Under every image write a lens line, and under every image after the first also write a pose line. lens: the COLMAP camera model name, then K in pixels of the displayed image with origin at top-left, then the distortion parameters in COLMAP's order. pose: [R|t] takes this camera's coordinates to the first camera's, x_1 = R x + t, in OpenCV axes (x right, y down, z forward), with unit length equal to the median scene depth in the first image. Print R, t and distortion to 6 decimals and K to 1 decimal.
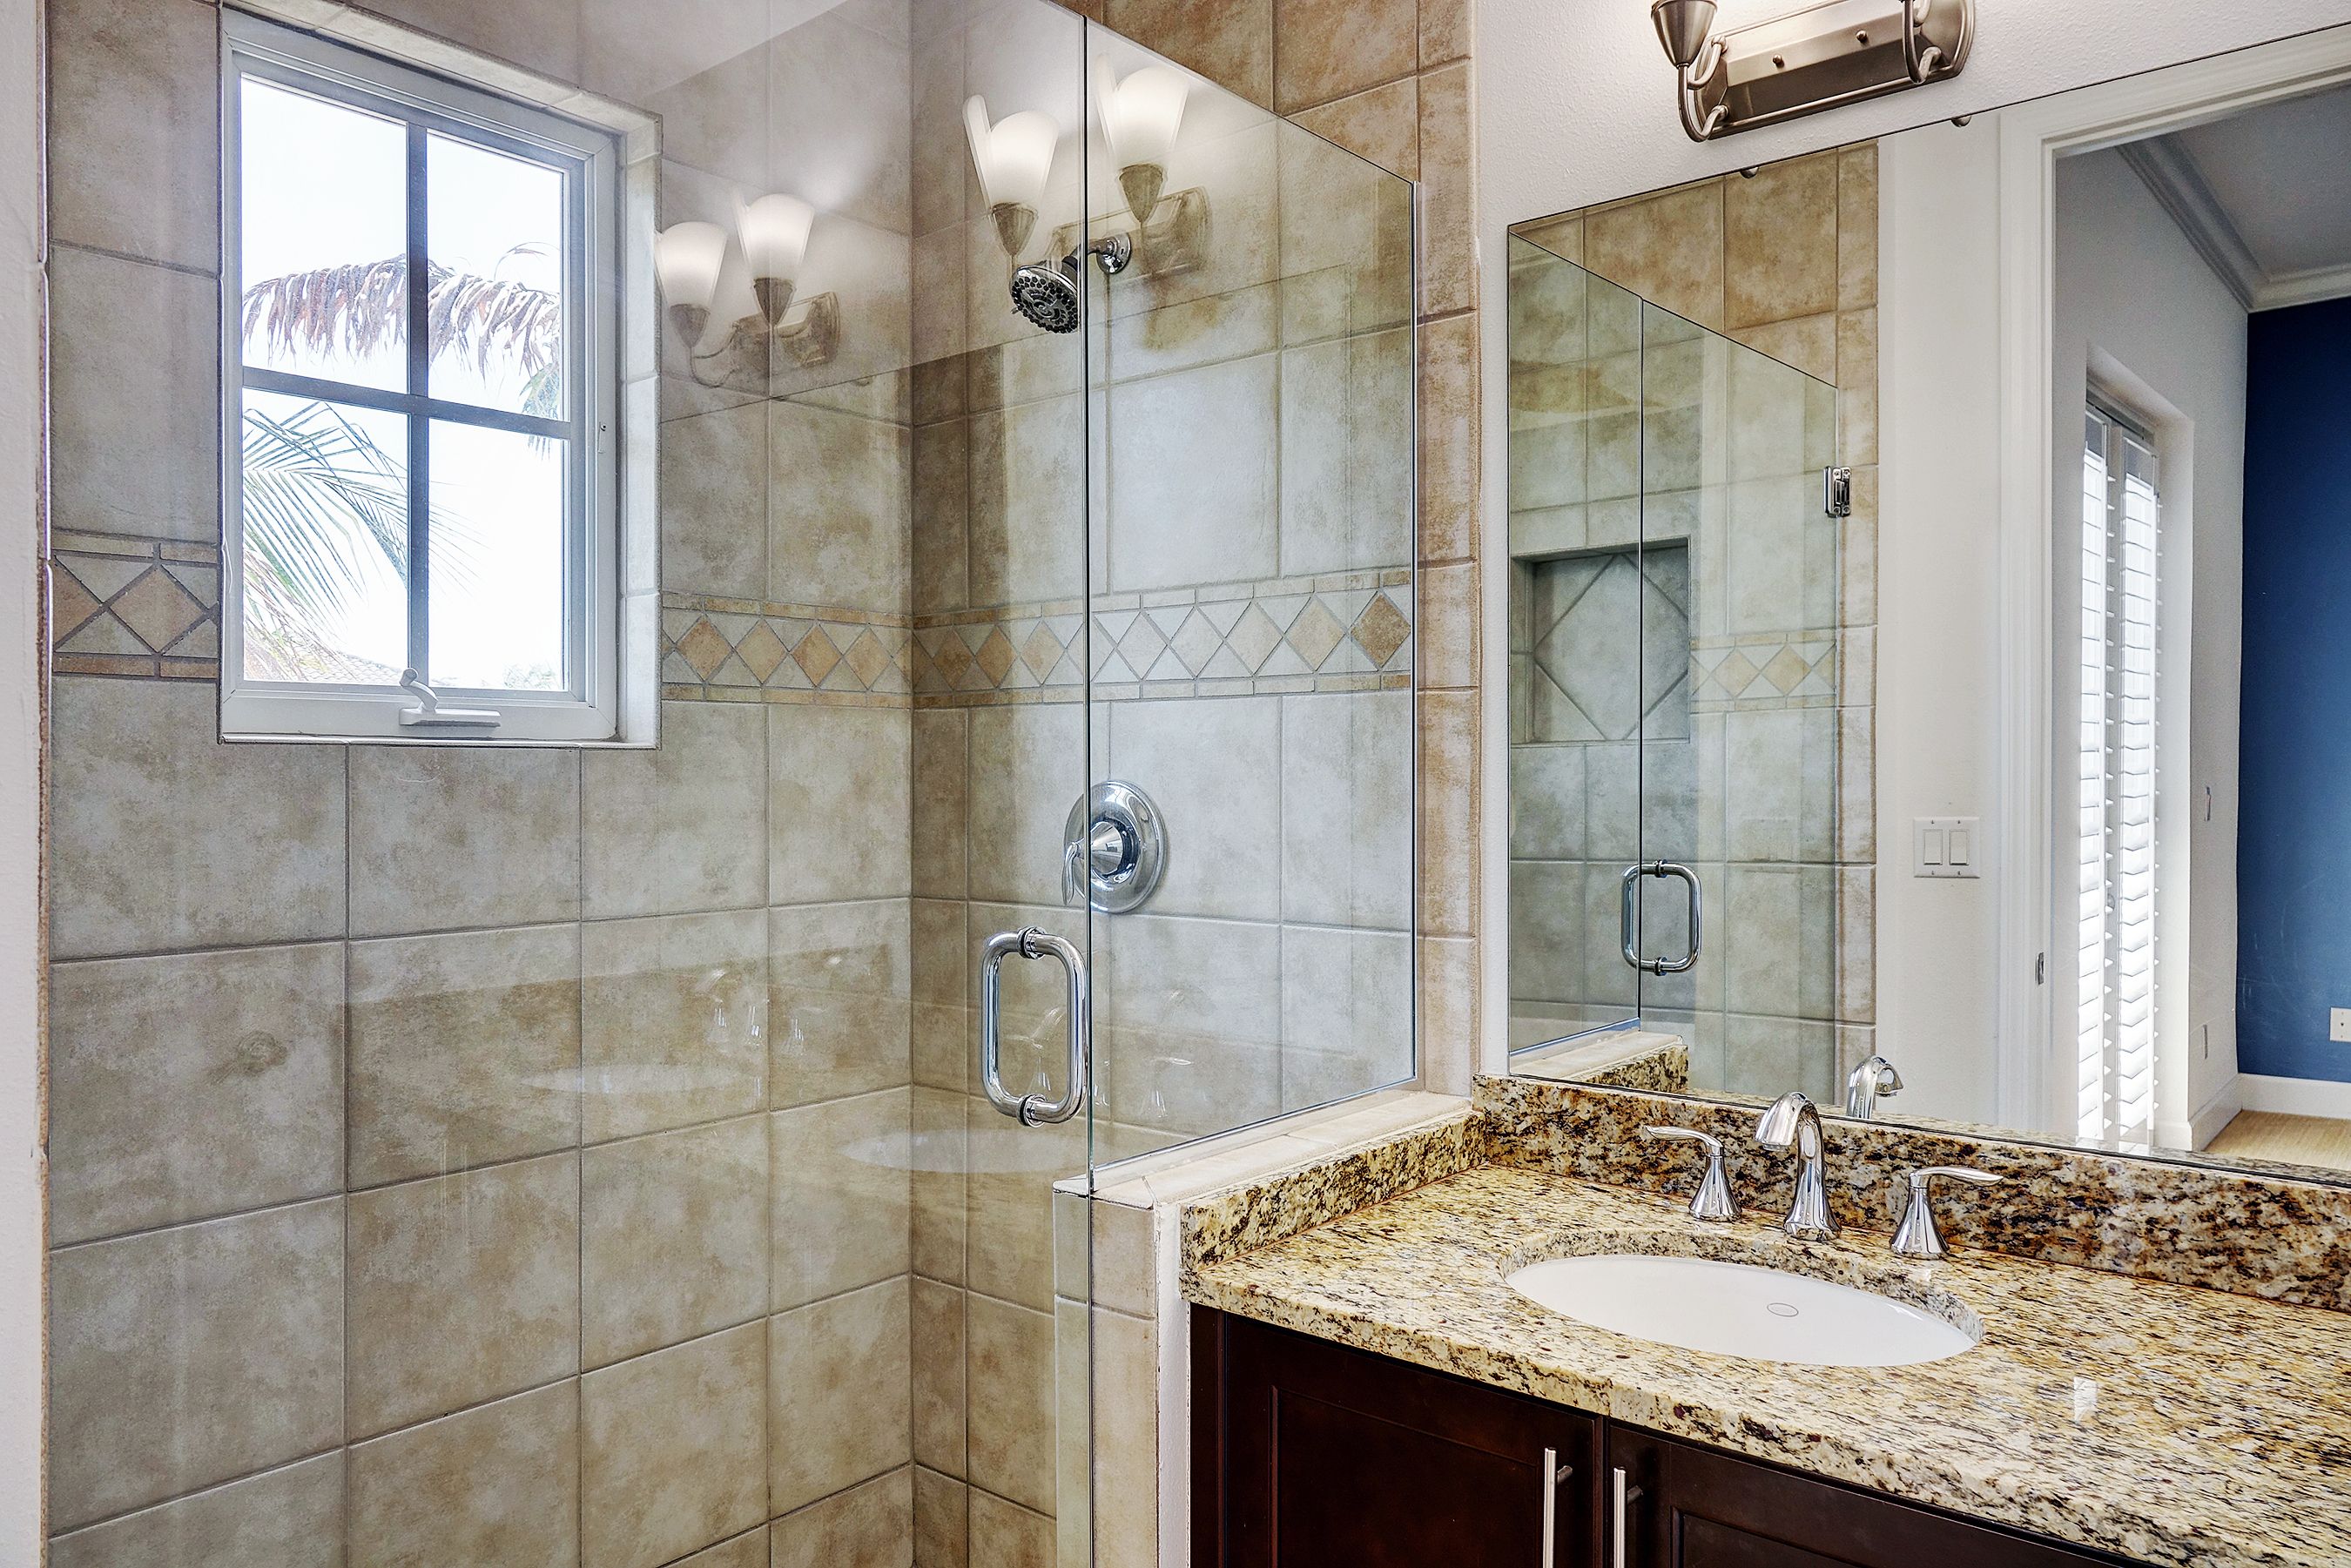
lens RADIAL K [[1641.9, 0, 1175.1], [0, 1641.9, 779.2], [0, 0, 1]] dist [0.003513, 0.002662]
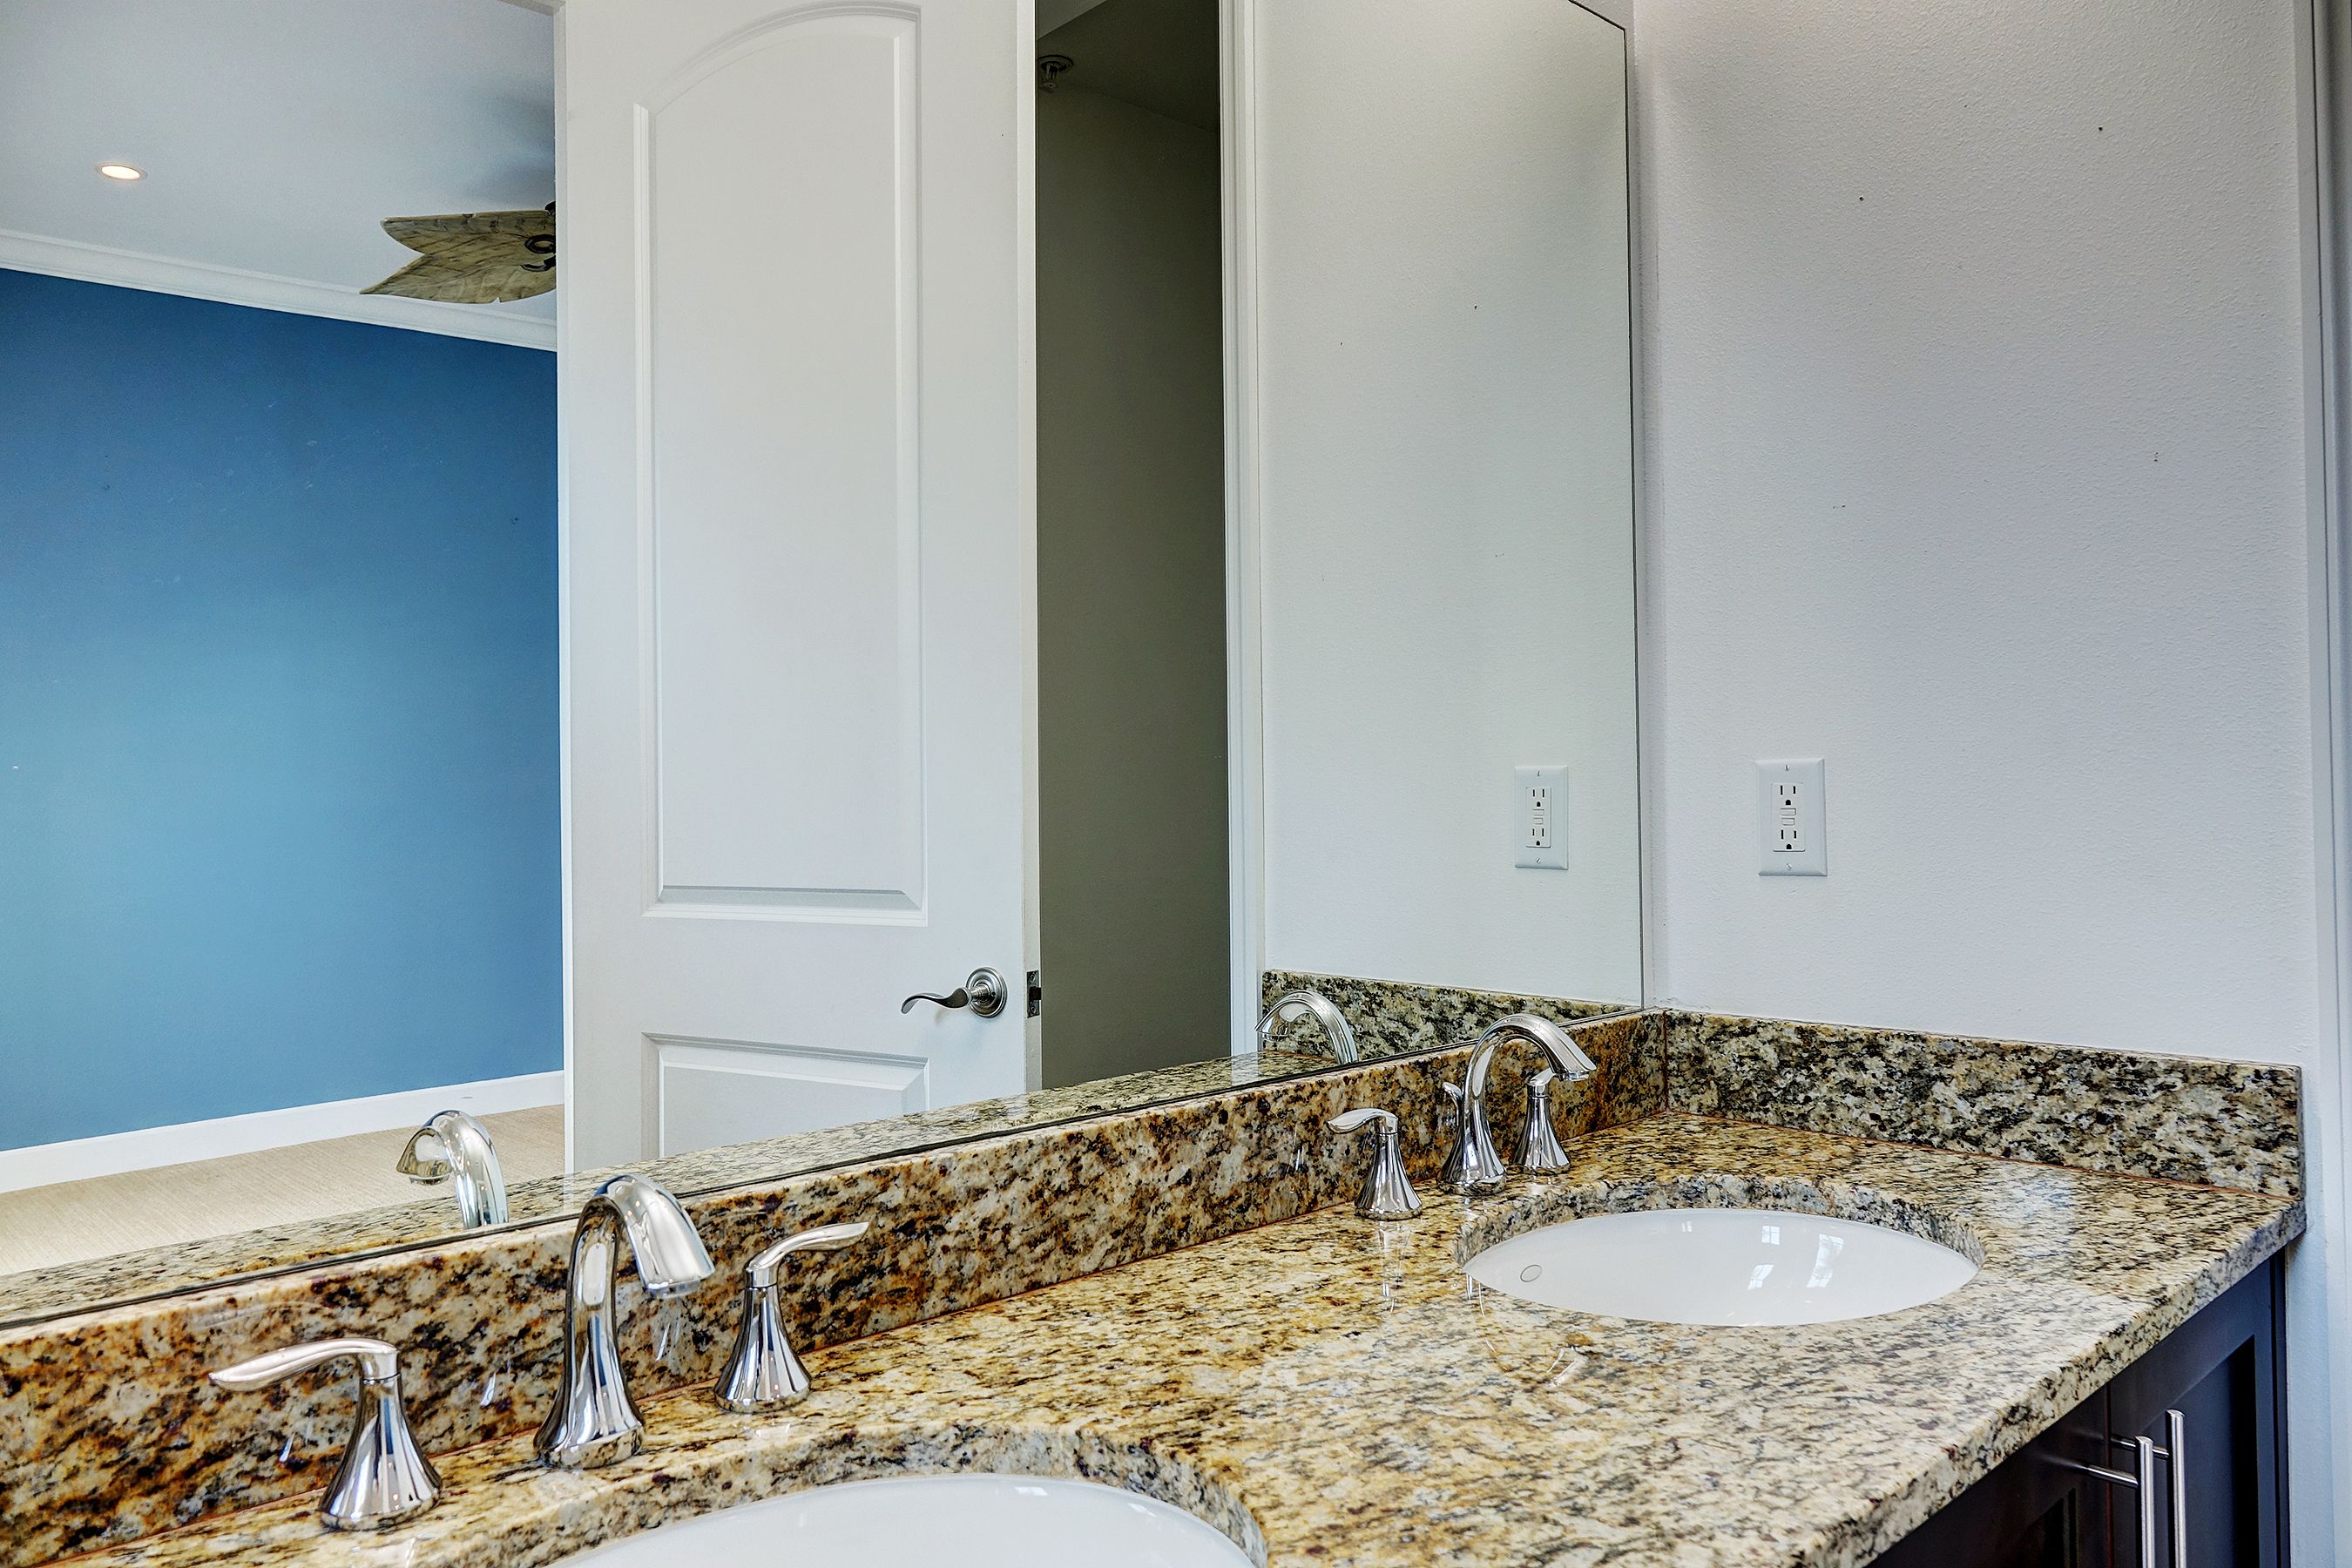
lens RADIAL K [[1642.7, 0, 1175.0], [0, 1642.7, 784.9], [0, 0, 1]] dist [0.003513, 0.002662]
pose [[0.115594, 0.006504, 0.993275, -0.119753], [0.024314, 0.999660, -0.009376, 0.083451], [-0.992999, 0.025235, 0.115397, 0.826182]]
